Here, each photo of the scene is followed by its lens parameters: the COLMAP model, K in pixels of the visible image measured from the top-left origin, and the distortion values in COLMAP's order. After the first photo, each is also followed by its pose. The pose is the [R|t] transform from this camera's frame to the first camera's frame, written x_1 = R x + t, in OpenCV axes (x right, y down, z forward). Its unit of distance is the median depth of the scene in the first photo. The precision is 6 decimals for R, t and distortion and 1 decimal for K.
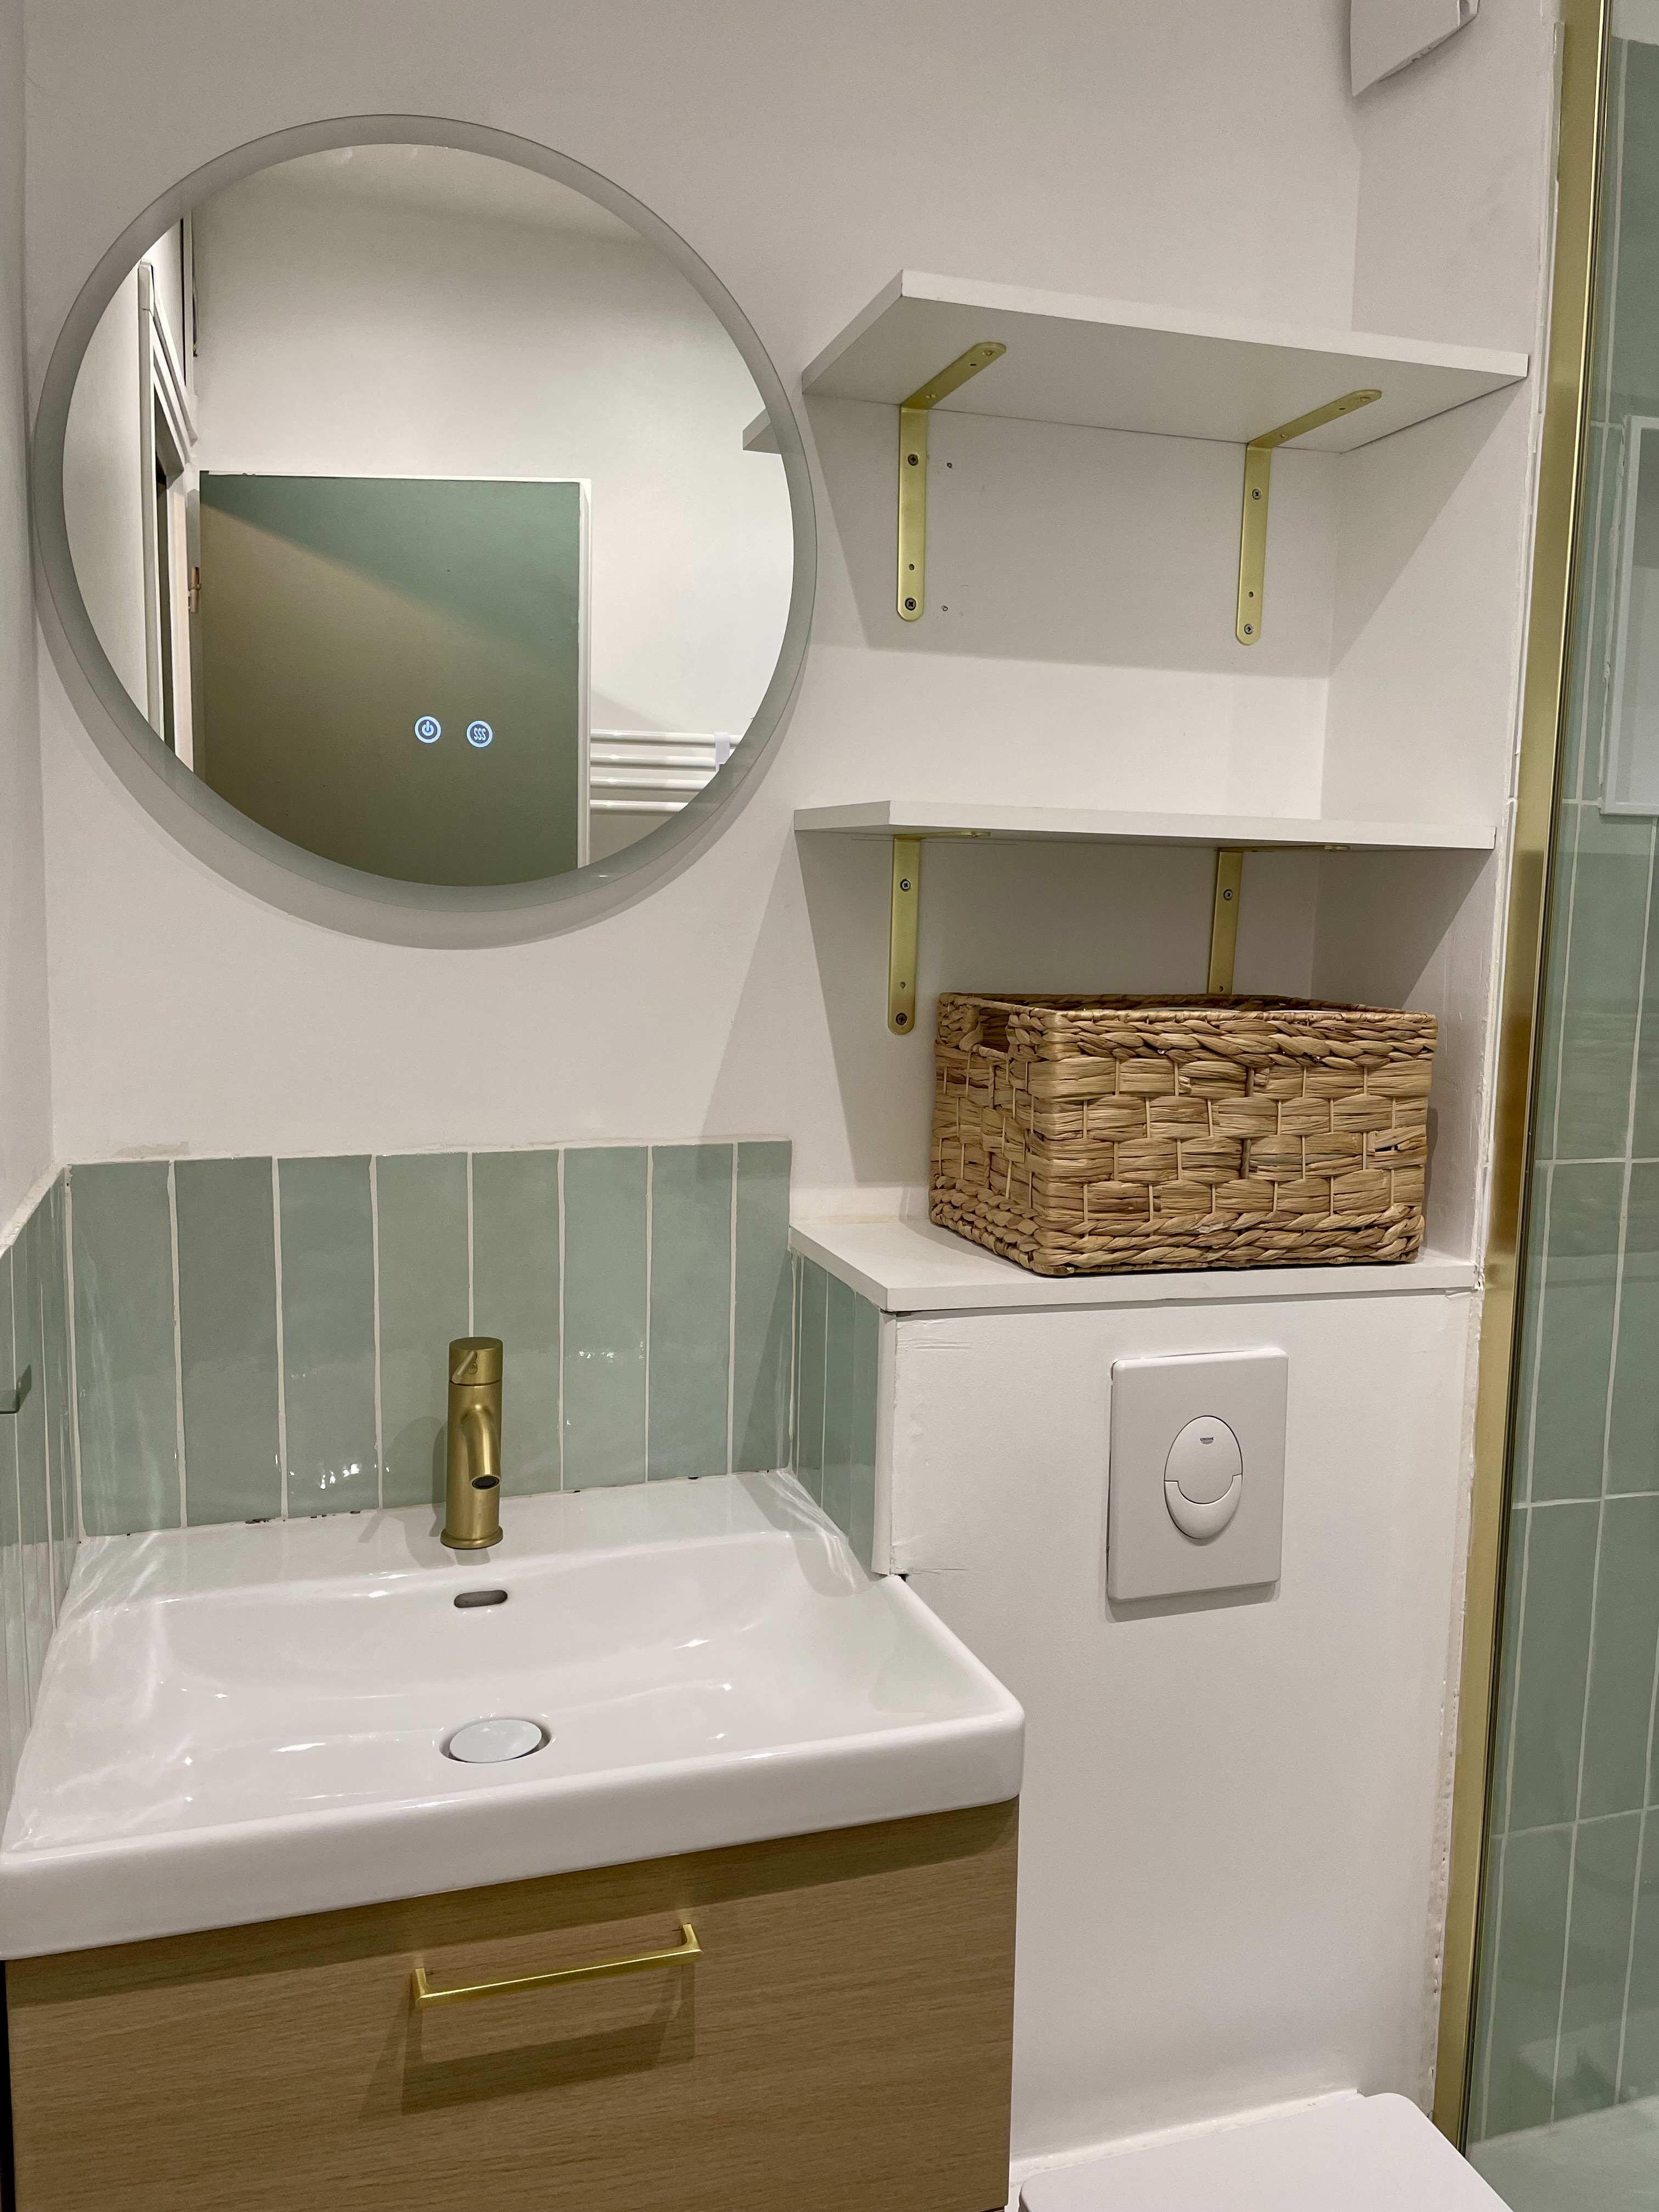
lens RADIAL K [[1679.9, 0, 814.1], [0, 1679.9, 1099.9], [0, 0, 1]] dist [0.073034, -0.101207]
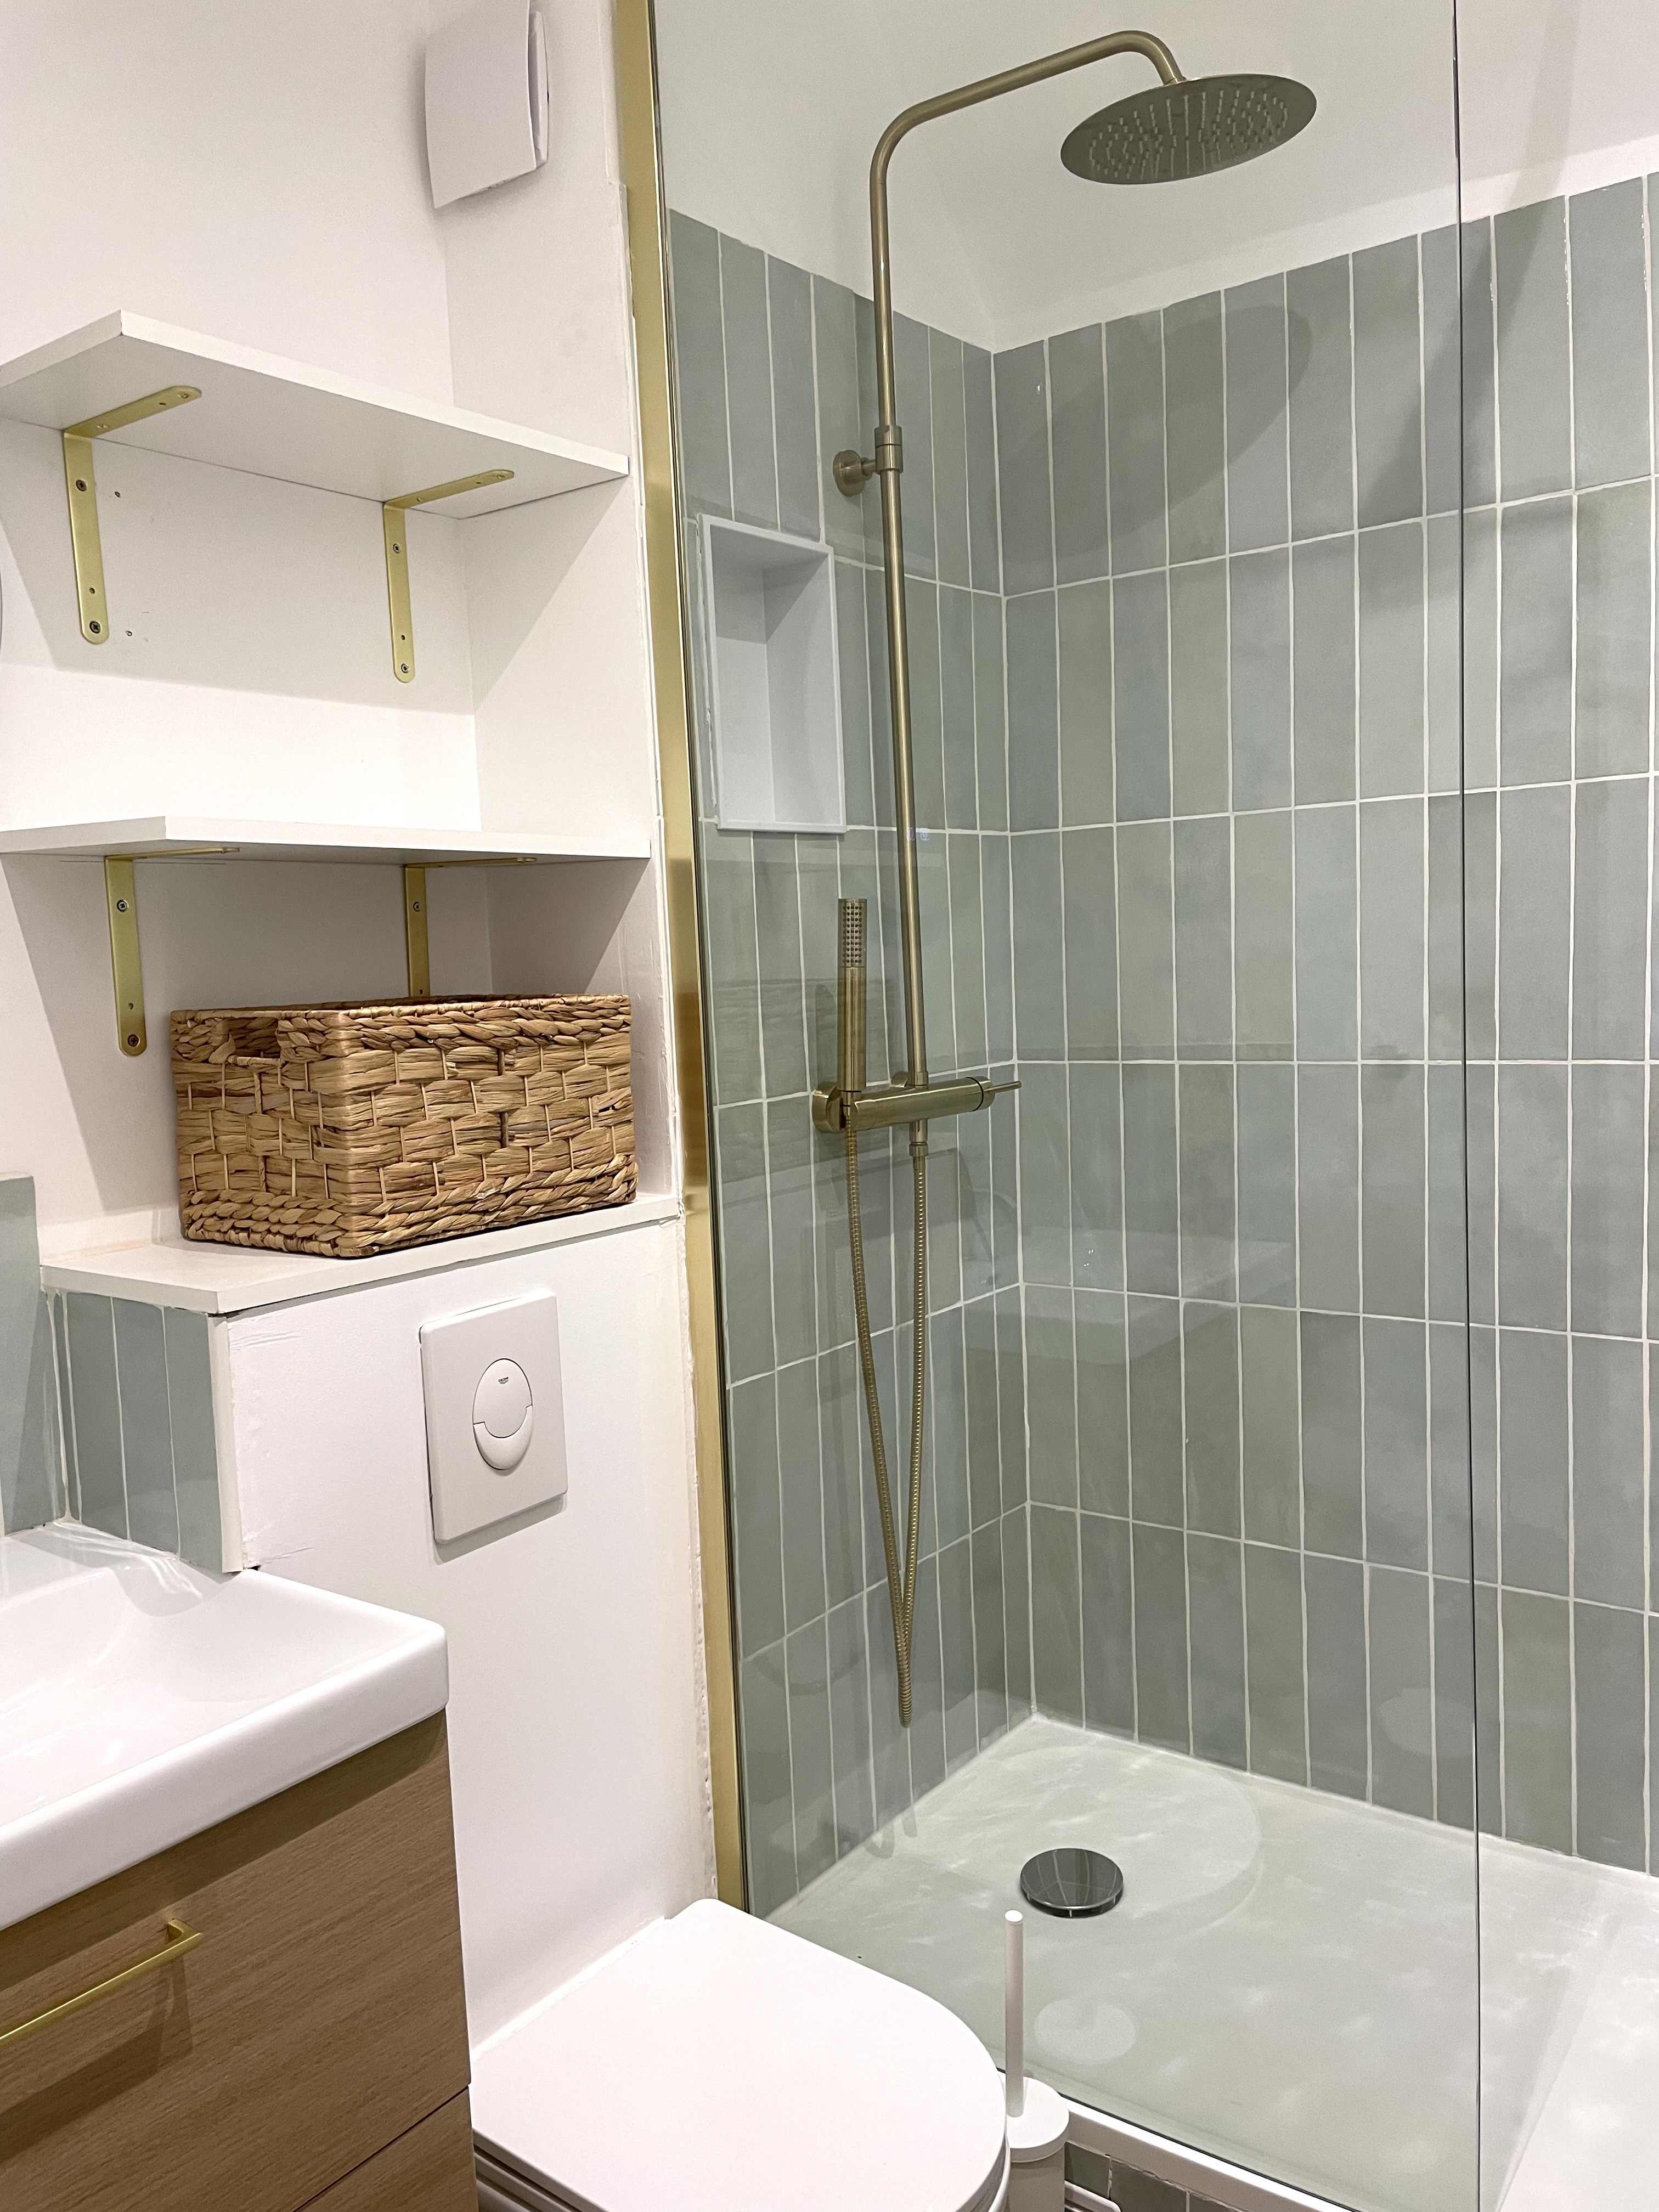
lens RADIAL K [[1679.9, 0, 837.6], [0, 1679.9, 1094.5], [0, 0, 1]] dist [0.073034, -0.101207]
pose [[0.811600, -0.105789, 0.574555, -0.207681], [0.122245, 0.992449, 0.010055, 0.026521], [-0.571281, 0.062076, 0.818404, -0.061512]]
